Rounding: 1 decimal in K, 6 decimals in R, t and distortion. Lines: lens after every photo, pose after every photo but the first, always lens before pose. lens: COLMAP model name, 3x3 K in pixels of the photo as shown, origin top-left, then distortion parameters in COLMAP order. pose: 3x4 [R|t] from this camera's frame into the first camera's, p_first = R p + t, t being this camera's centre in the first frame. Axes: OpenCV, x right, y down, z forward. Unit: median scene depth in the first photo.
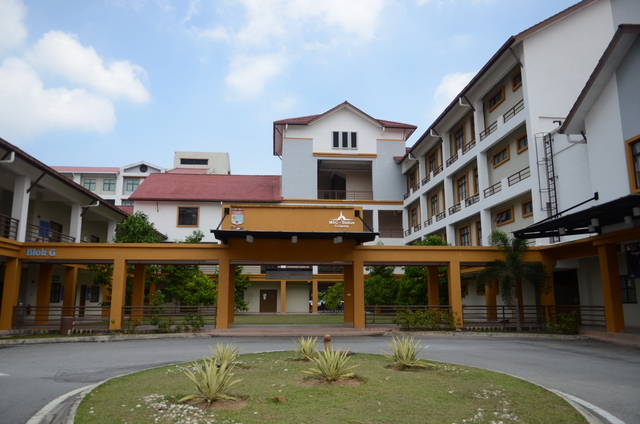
lens RADIAL K [[477.6, 0, 320.0], [0, 477.6, 212.0], [0, 0, 1]] dist [-0.010364, -0.011967]
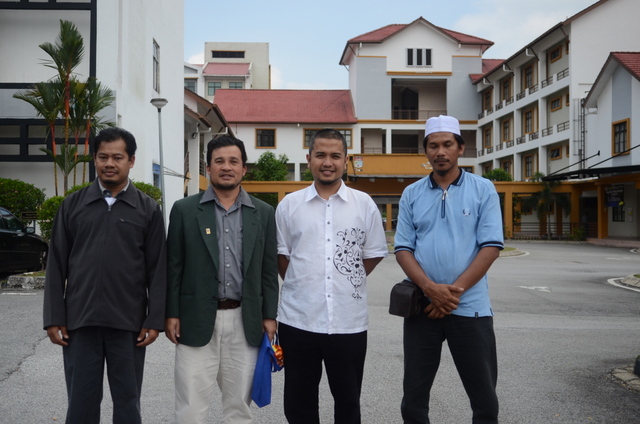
lens RADIAL K [[746.8, 0, 320.0], [0, 746.8, 212.0], [0, 0, 1]] dist [-0.004082, -0.011539]
pose [[0.999125, 0.000163, -0.041815, -0.129189], [0.007124, 0.984707, 0.174074, -0.158118], [0.041204, -0.174220, 0.983844, -0.843482]]
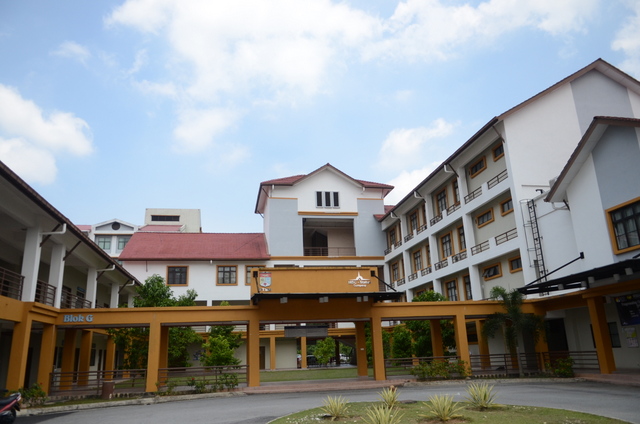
lens RADIAL K [[477.6, 0, 320.0], [0, 477.6, 212.0], [0, 0, 1]] dist [-0.010364, -0.011967]
pose [[0.995064, -0.008552, 0.098865, -0.103413], [0.019086, 0.994172, -0.106101, -0.016077], [-0.097381, 0.107464, 0.989428, -0.064776]]
